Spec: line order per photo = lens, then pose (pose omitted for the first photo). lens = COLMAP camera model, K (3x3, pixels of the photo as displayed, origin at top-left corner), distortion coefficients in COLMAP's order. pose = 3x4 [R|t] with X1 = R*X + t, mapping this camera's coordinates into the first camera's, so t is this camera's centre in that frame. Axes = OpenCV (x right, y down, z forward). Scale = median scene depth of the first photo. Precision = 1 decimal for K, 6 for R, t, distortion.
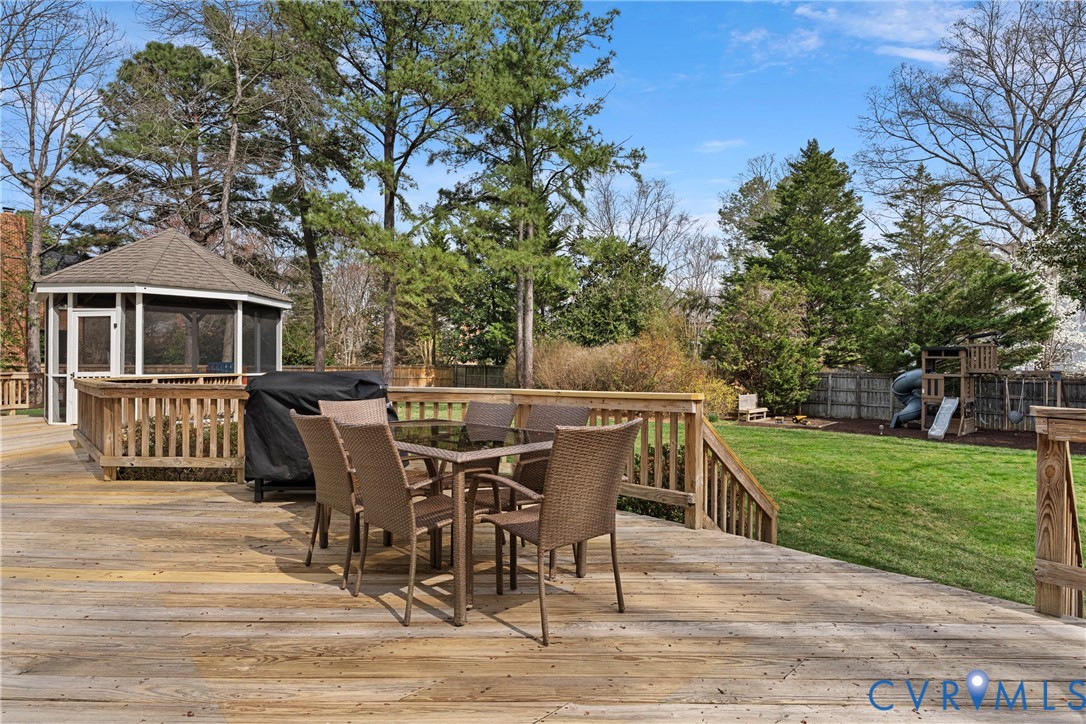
lens RADIAL K [[580.1, 0, 539.0], [0, 580.1, 364.3], [0, 0, 1]] dist [-0.000590, 0.000110]
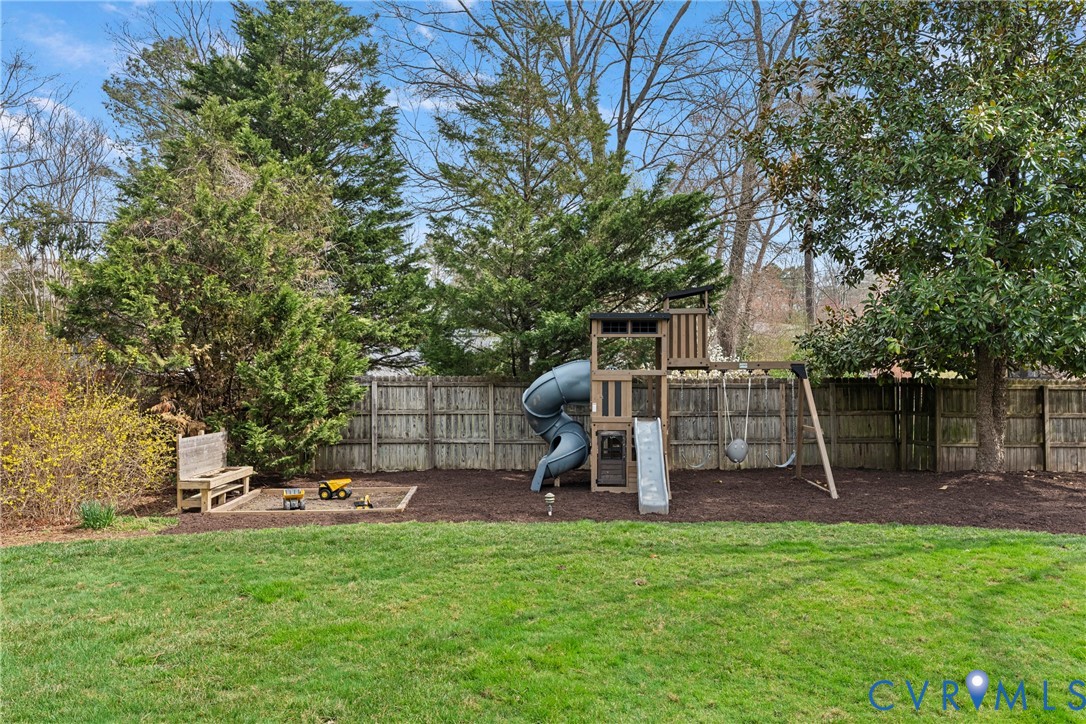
lens RADIAL K [[768.9, 0, 549.5], [0, 768.9, 393.5], [0, 0, 1]] dist [0.012272, -0.002258]
pose [[0.686680, -0.019877, 0.726688, 0.159876], [0.010603, 0.999794, 0.017328, 0.020330], [-0.726882, -0.004194, 0.686749, 0.512735]]
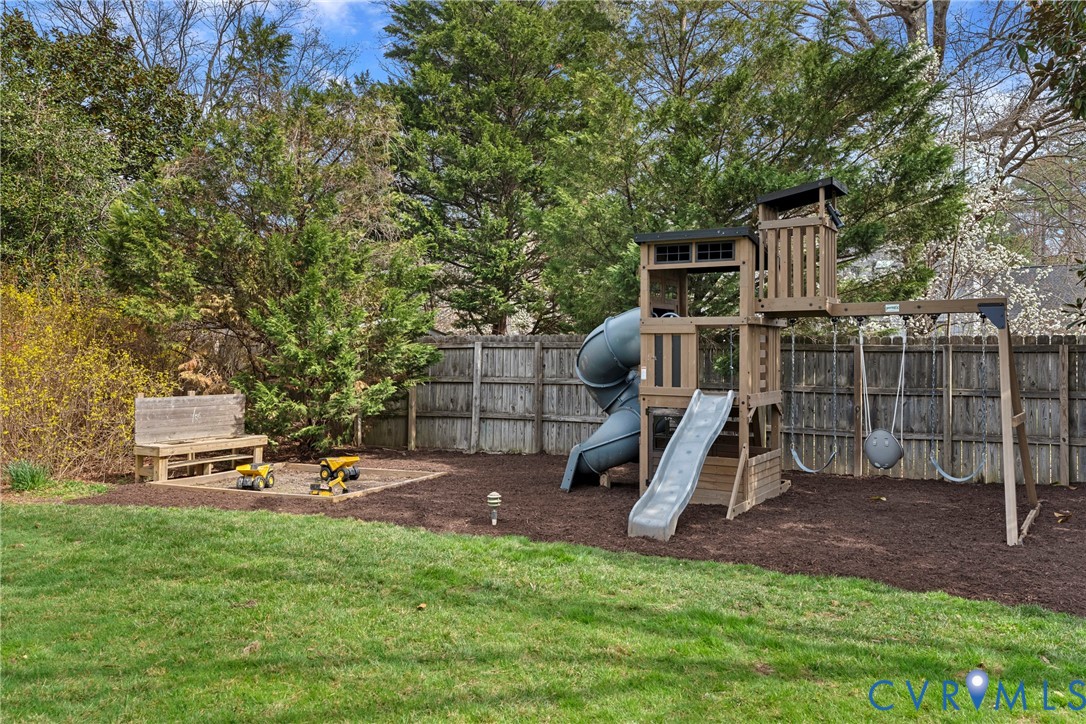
lens RADIAL K [[874.5, 0, 546.1], [0, 874.5, 360.1], [0, 0, 1]] dist [0.005519, 0.005636]
pose [[0.945321, -0.001787, 0.326137, 0.389212], [0.001994, 0.999998, -0.000301, 0.033369], [-0.326136, 0.000935, 0.945322, 0.482087]]
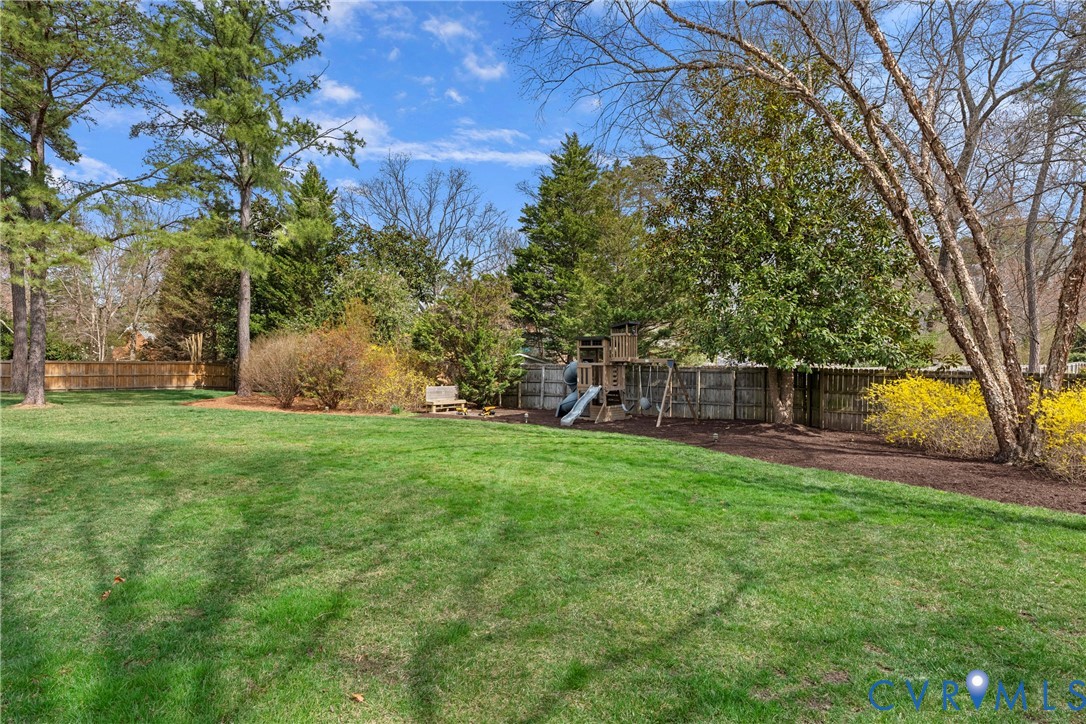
lens RADIAL K [[611.3, 0, 539.4], [0, 611.3, 359.4], [0, 0, 1]] dist [-0.001196, 0.000519]
pose [[0.990087, -0.000753, 0.140451, 0.379933], [0.002038, 0.999957, -0.009003, 0.016820], [-0.140438, 0.009200, 0.990047, -0.043446]]
